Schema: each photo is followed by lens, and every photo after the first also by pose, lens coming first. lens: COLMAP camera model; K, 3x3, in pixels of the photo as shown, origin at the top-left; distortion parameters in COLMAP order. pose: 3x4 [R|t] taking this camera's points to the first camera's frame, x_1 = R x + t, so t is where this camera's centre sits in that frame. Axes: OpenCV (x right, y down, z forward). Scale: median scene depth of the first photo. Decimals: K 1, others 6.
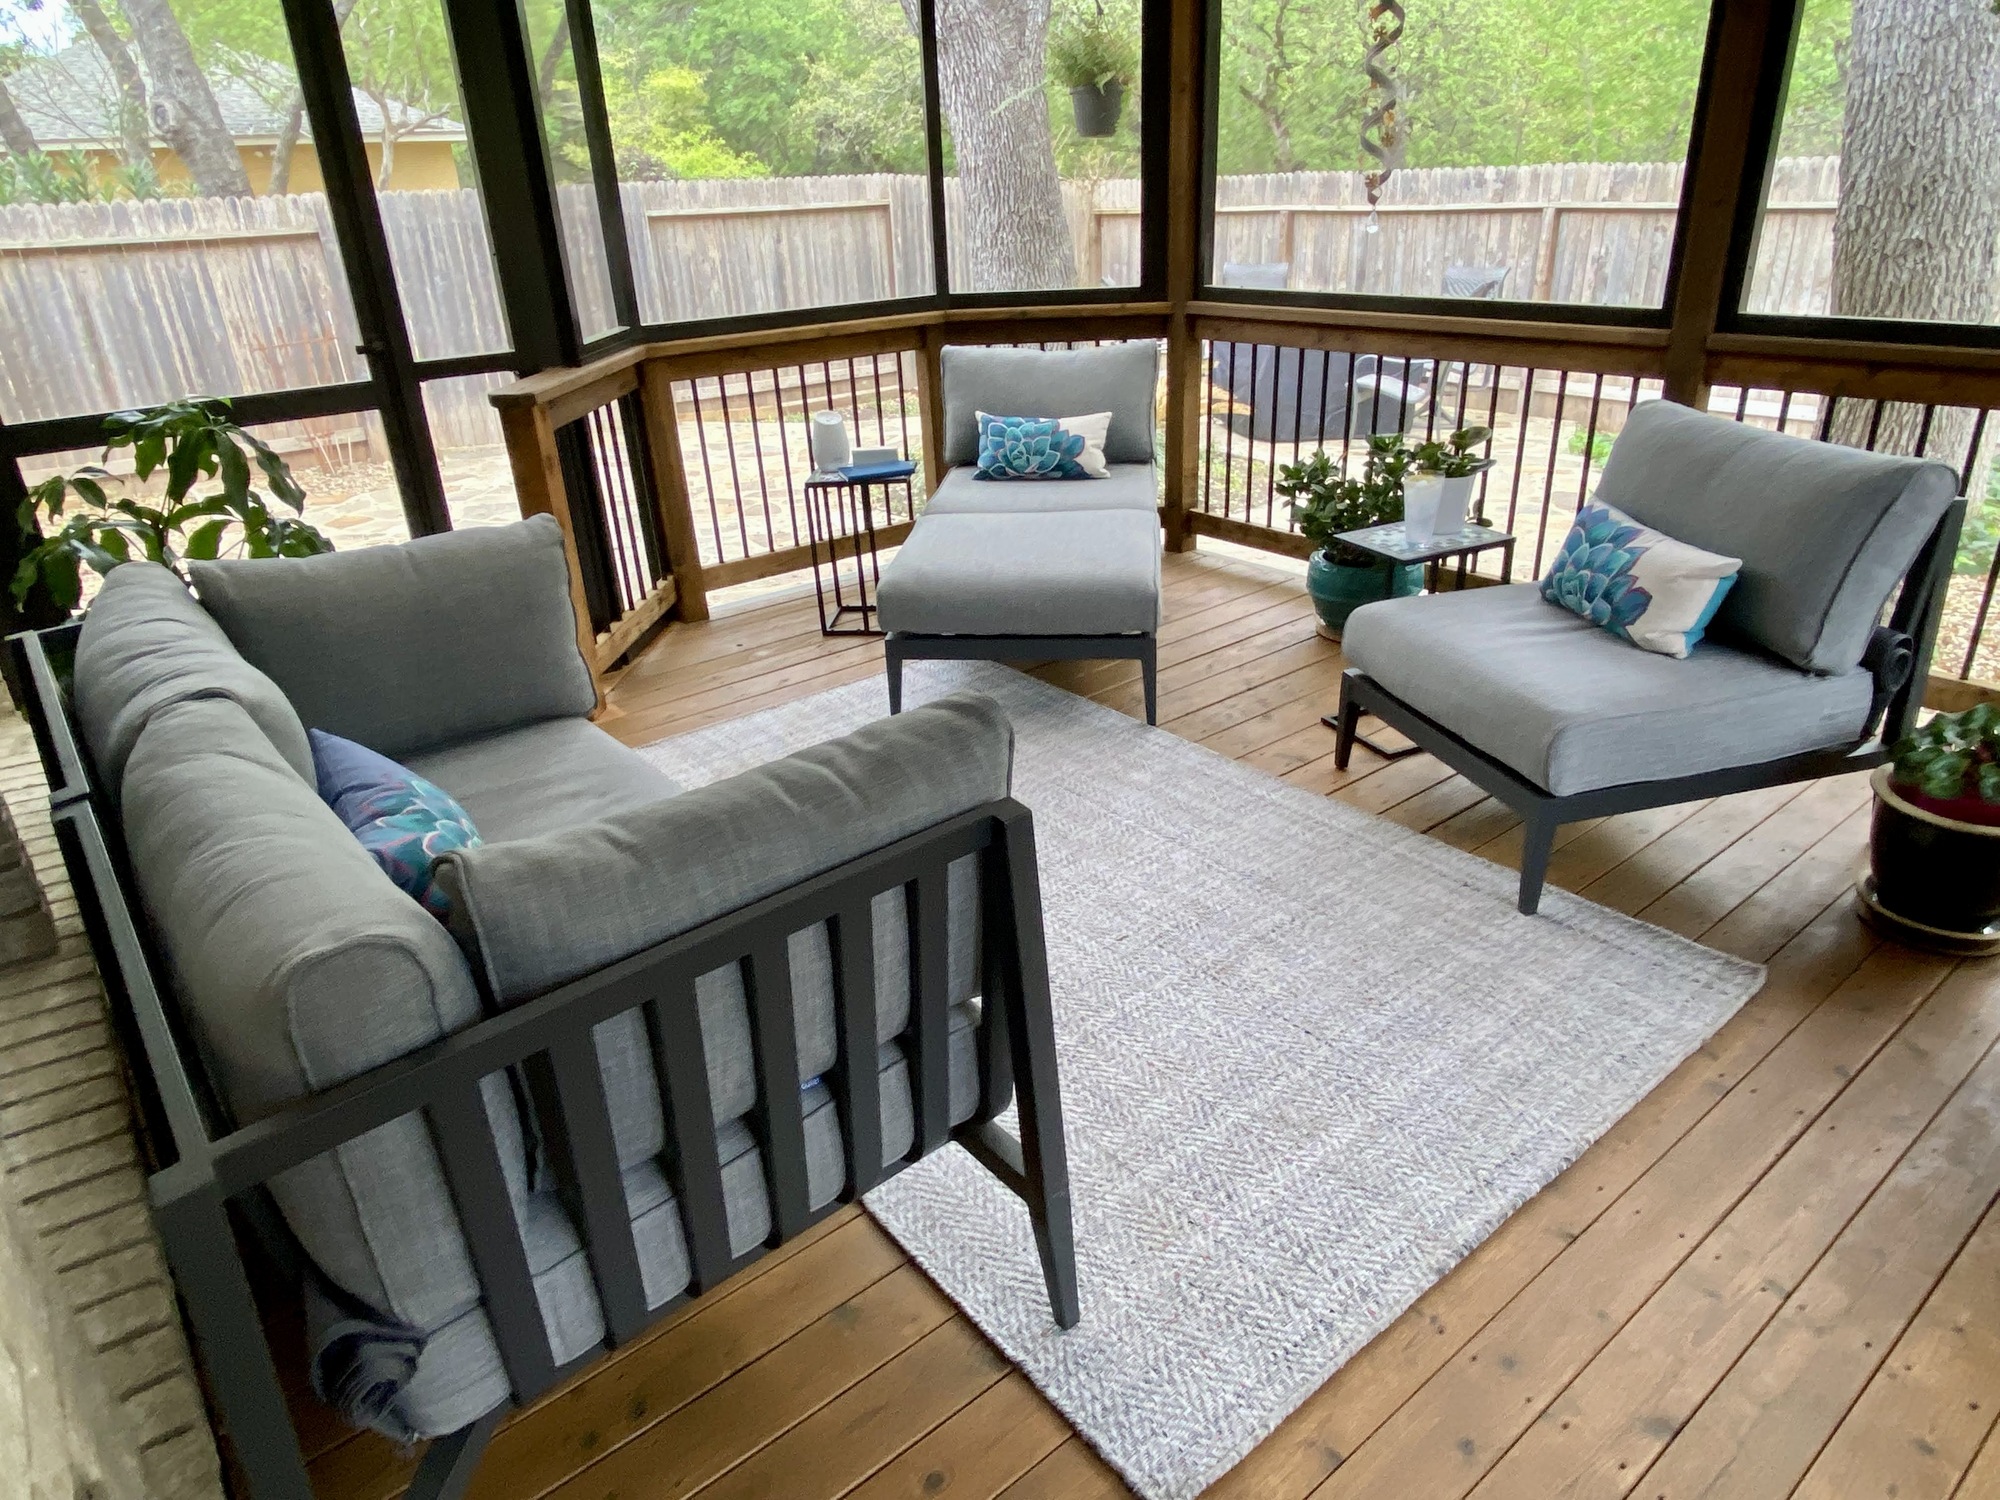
lens RADIAL K [[1215.7, 0, 1000.0], [0, 1215.7, 750.0], [0, 0, 1]] dist [0.003948, -0.026467]
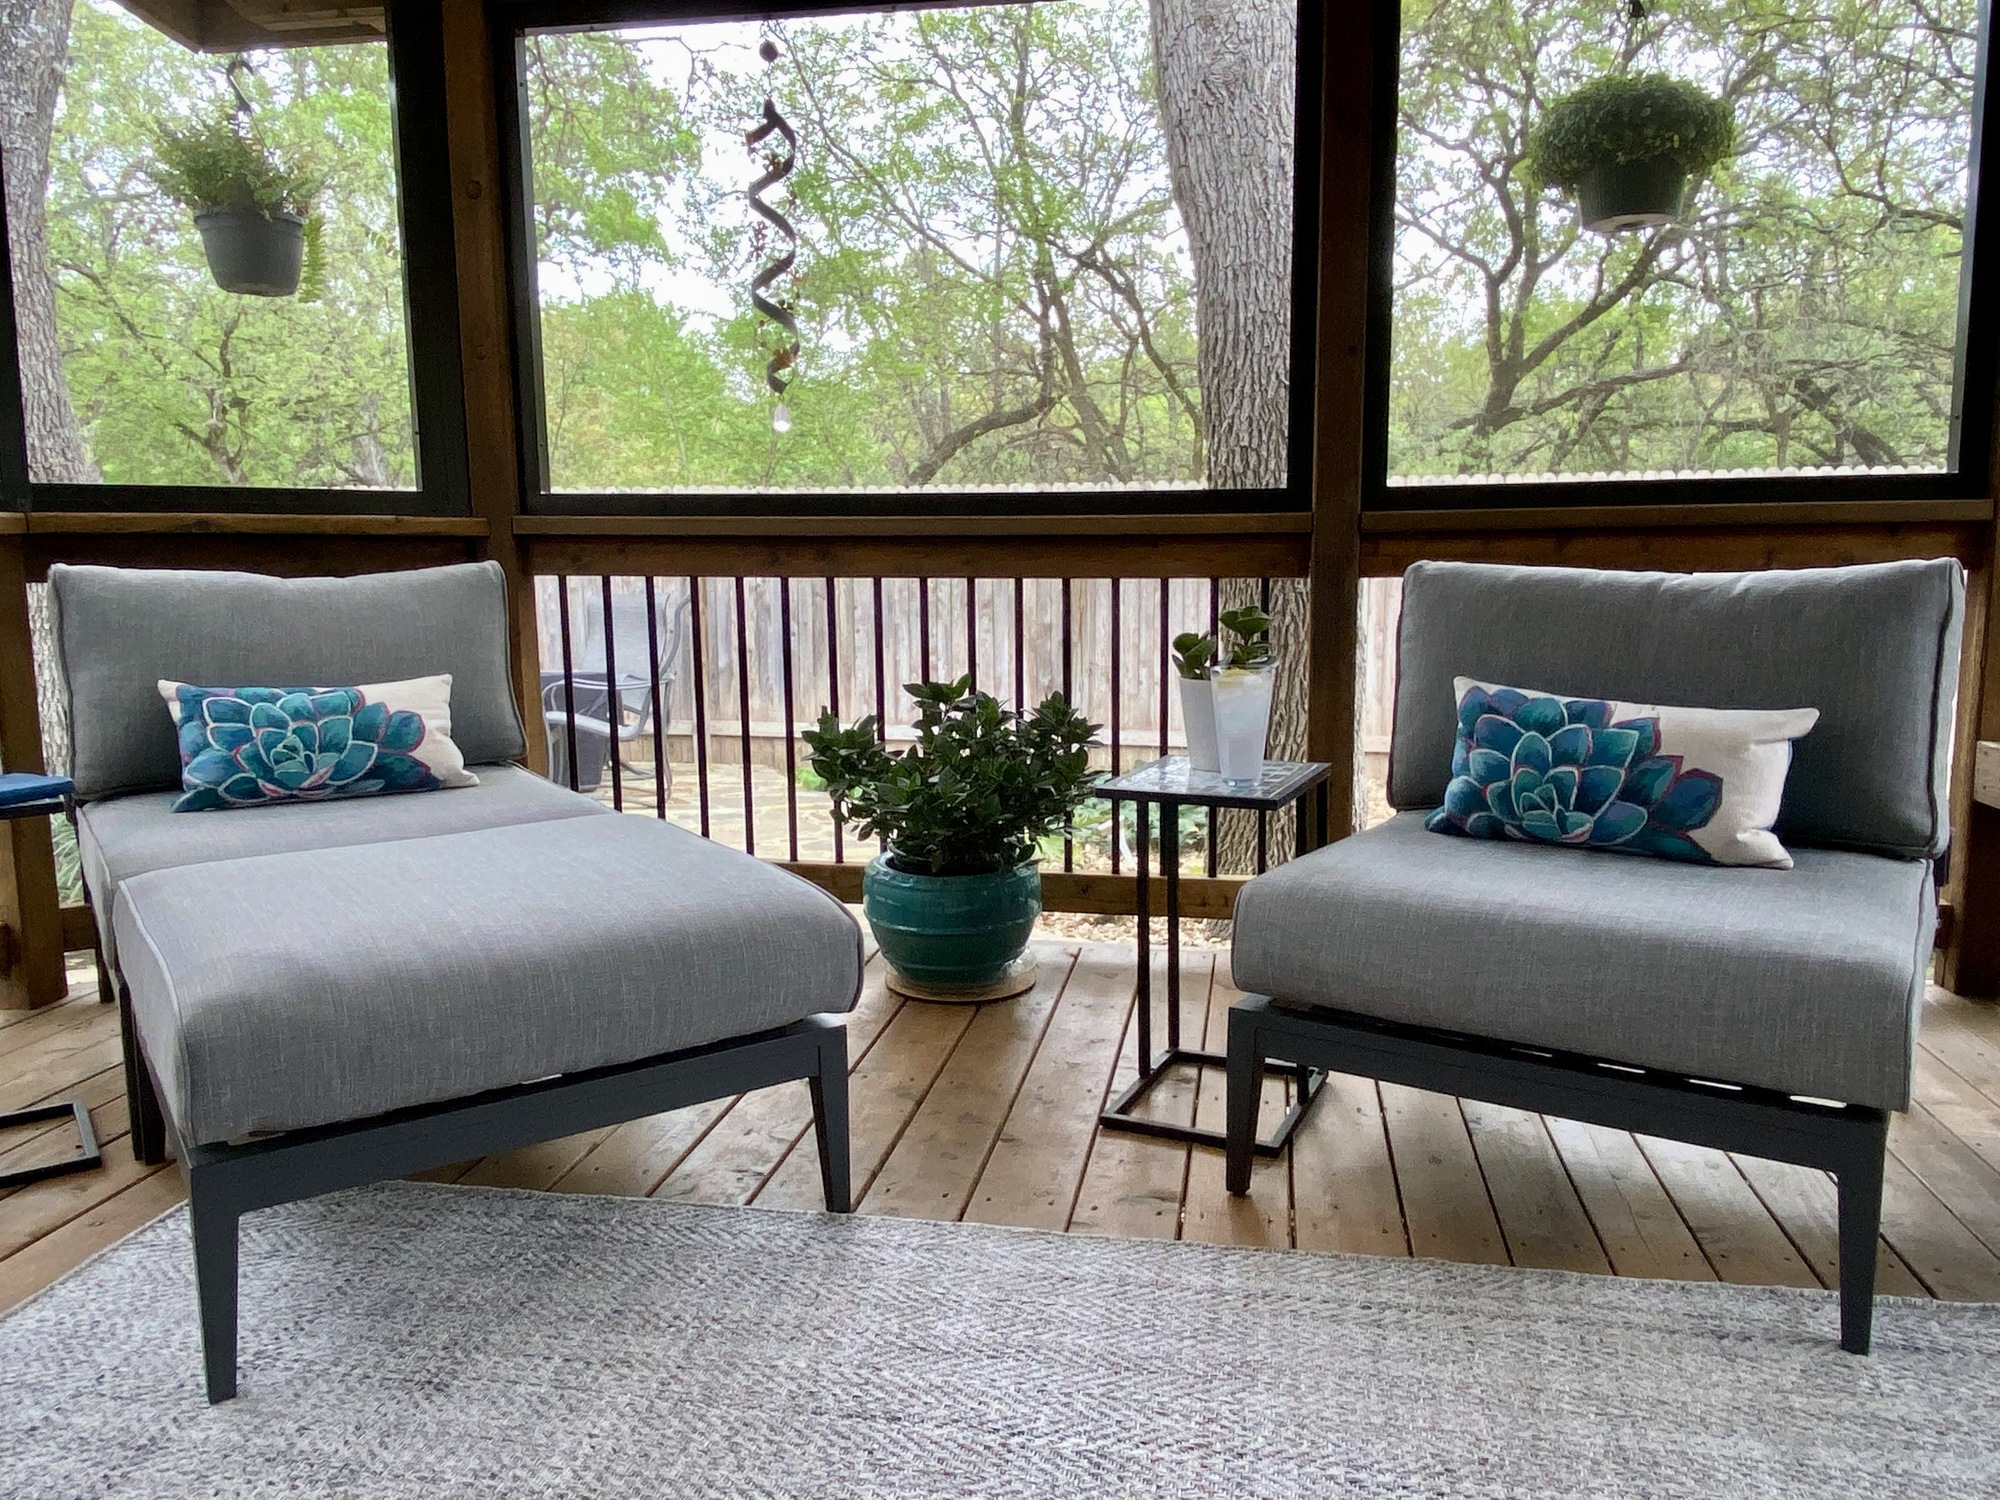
lens RADIAL K [[1447.7, 0, 1000.0], [0, 1447.7, 750.0], [0, 0, 1]] dist [0.003148, -0.000466]
pose [[0.748208, -0.045473, 0.661905, -0.158590], [0.252063, 0.942327, -0.220191, -0.041654], [-0.613718, 0.331591, 0.716518, 0.403372]]
